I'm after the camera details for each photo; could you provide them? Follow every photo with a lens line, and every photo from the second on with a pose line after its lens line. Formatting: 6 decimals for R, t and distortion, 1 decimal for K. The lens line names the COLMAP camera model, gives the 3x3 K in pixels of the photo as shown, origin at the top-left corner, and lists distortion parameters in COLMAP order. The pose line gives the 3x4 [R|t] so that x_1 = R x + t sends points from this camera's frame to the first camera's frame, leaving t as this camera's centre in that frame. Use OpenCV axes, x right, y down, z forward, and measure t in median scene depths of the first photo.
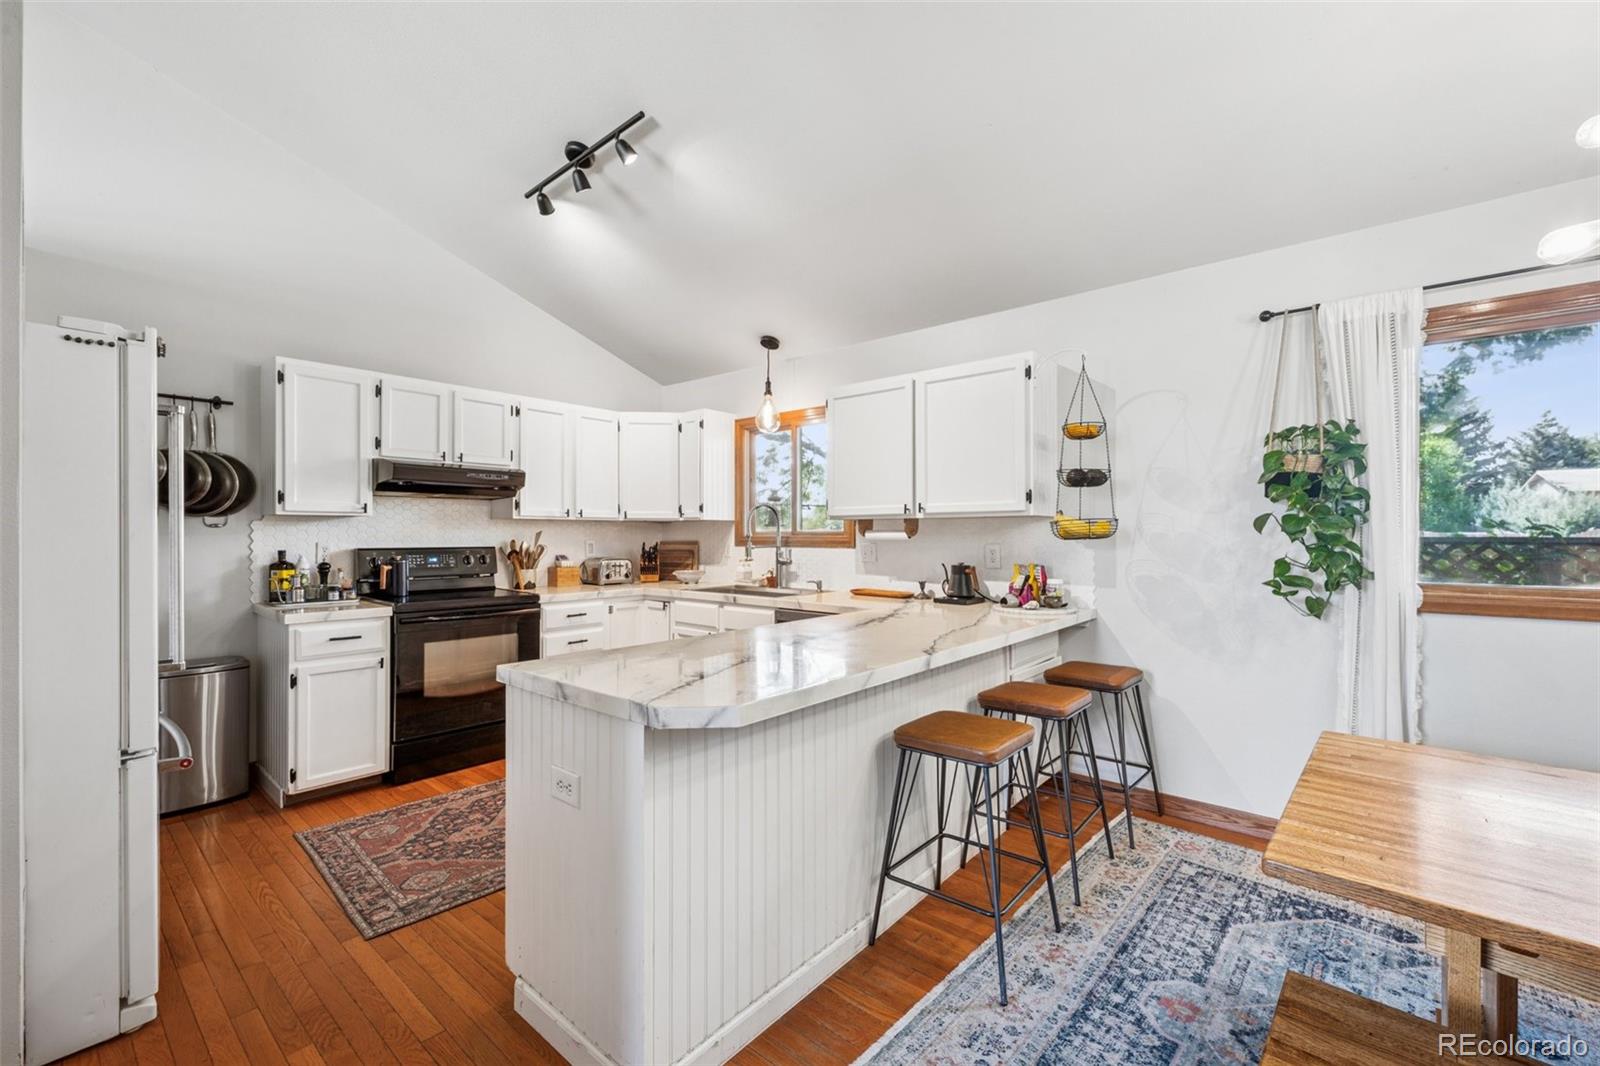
lens RADIAL K [[661.6, 0, 800.0], [0, 661.6, 533.0], [0, 0, 1]] dist [0.000723, 0.000274]
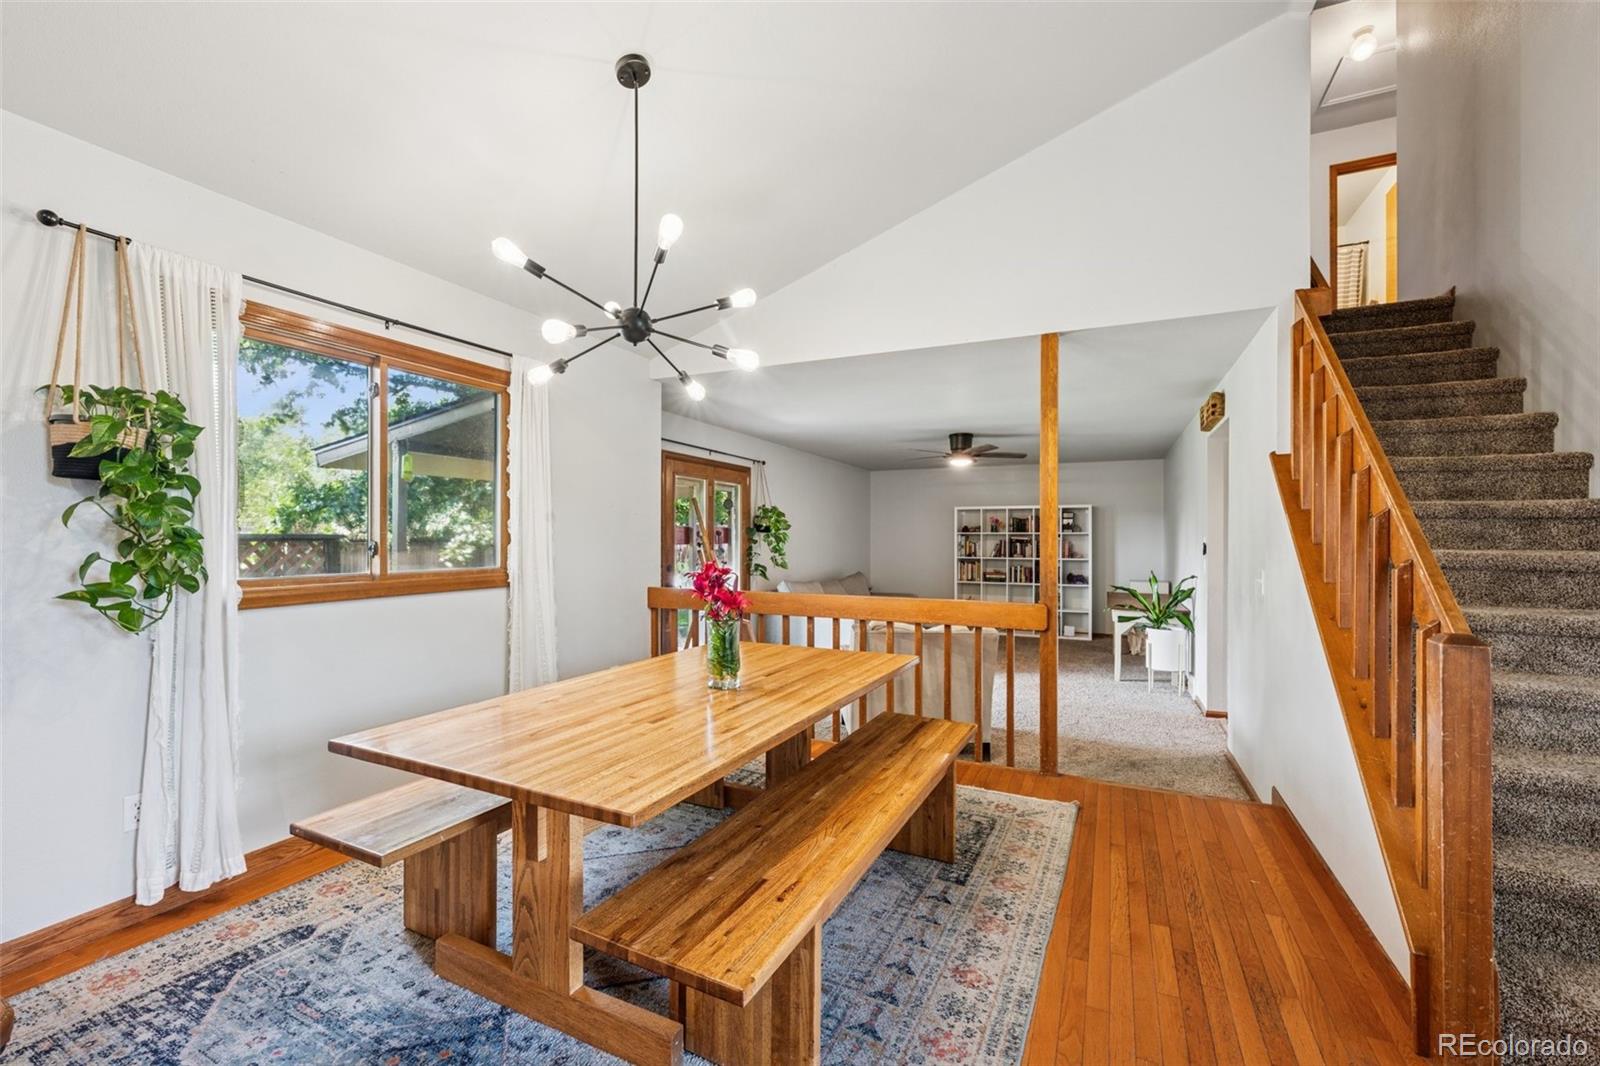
lens RADIAL K [[661.6, 0, 800.0], [0, 661.6, 533.0], [0, 0, 1]] dist [0.000723, 0.000274]
pose [[-0.263441, 0.001836, 0.964674, -0.167731], [-0.005148, 0.999981, -0.003309, 0.005144], [-0.964662, -0.005838, -0.263426, 0.368558]]
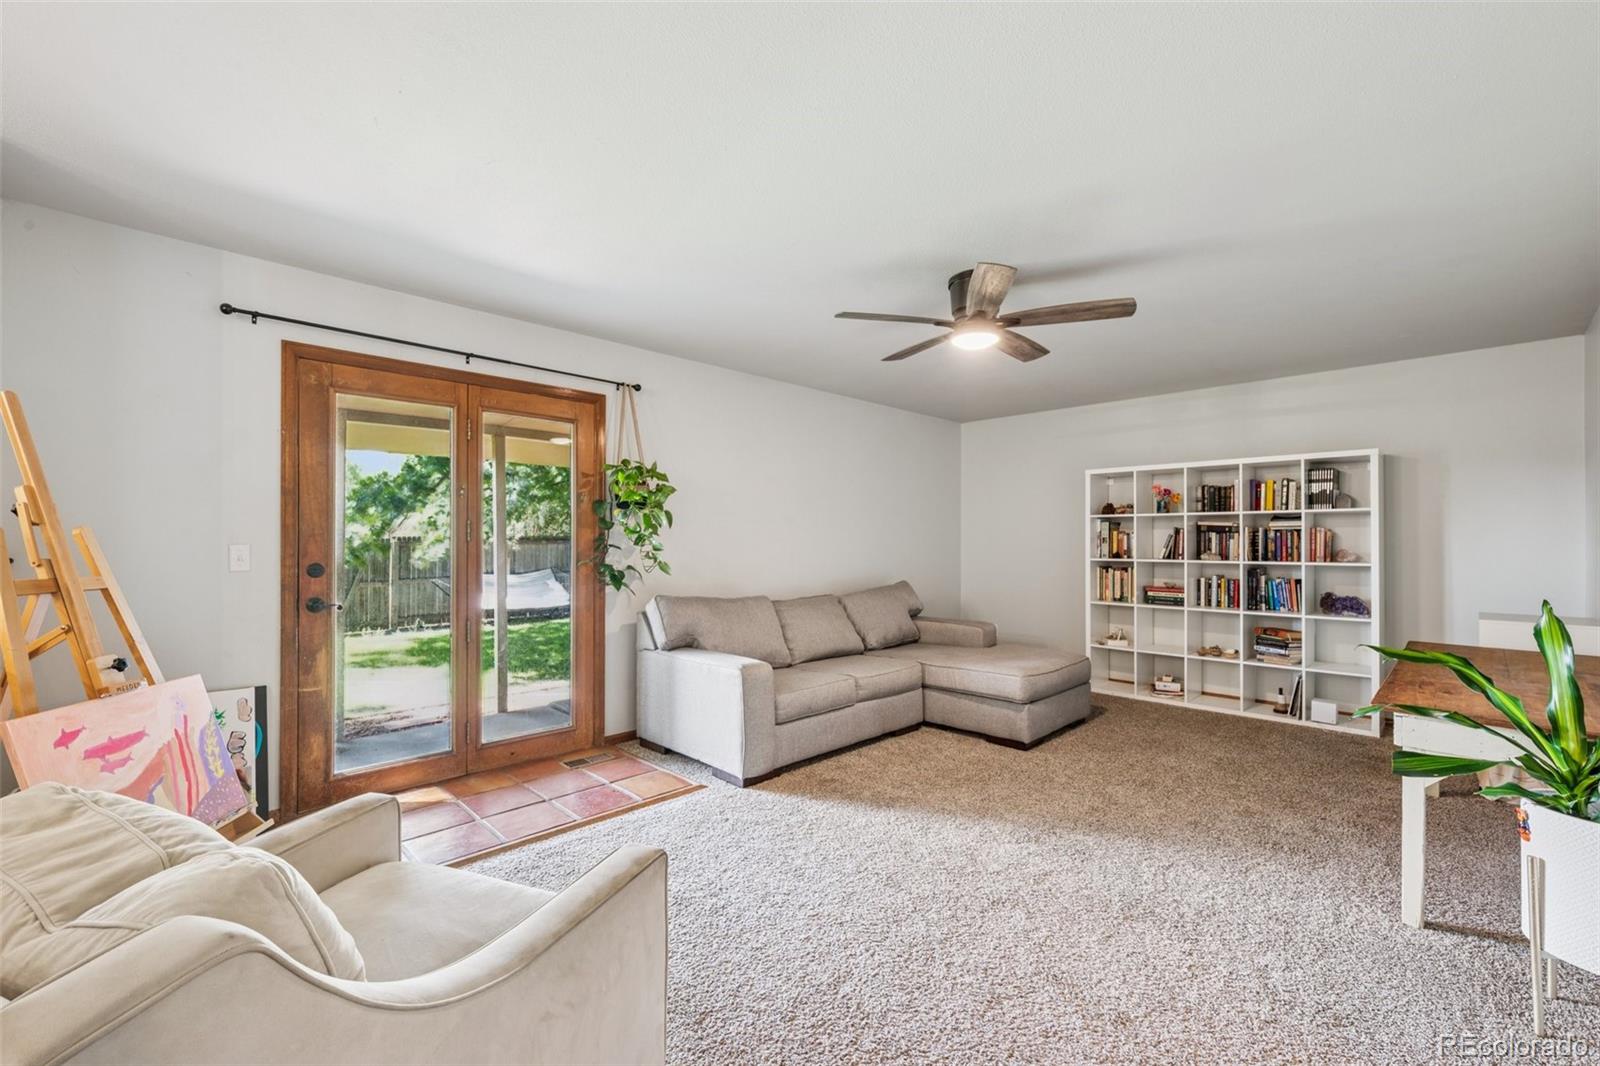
lens RADIAL K [[667.7, 0, 800.9], [0, 667.7, 536.6], [0, 0, 1]] dist [-0.002428, -0.000251]
pose [[0.087751, 0.002066, 0.996140, 0.796276], [-0.001578, 0.999997, -0.001935, 0.049980], [-0.996141, -0.001402, 0.087754, -0.540857]]
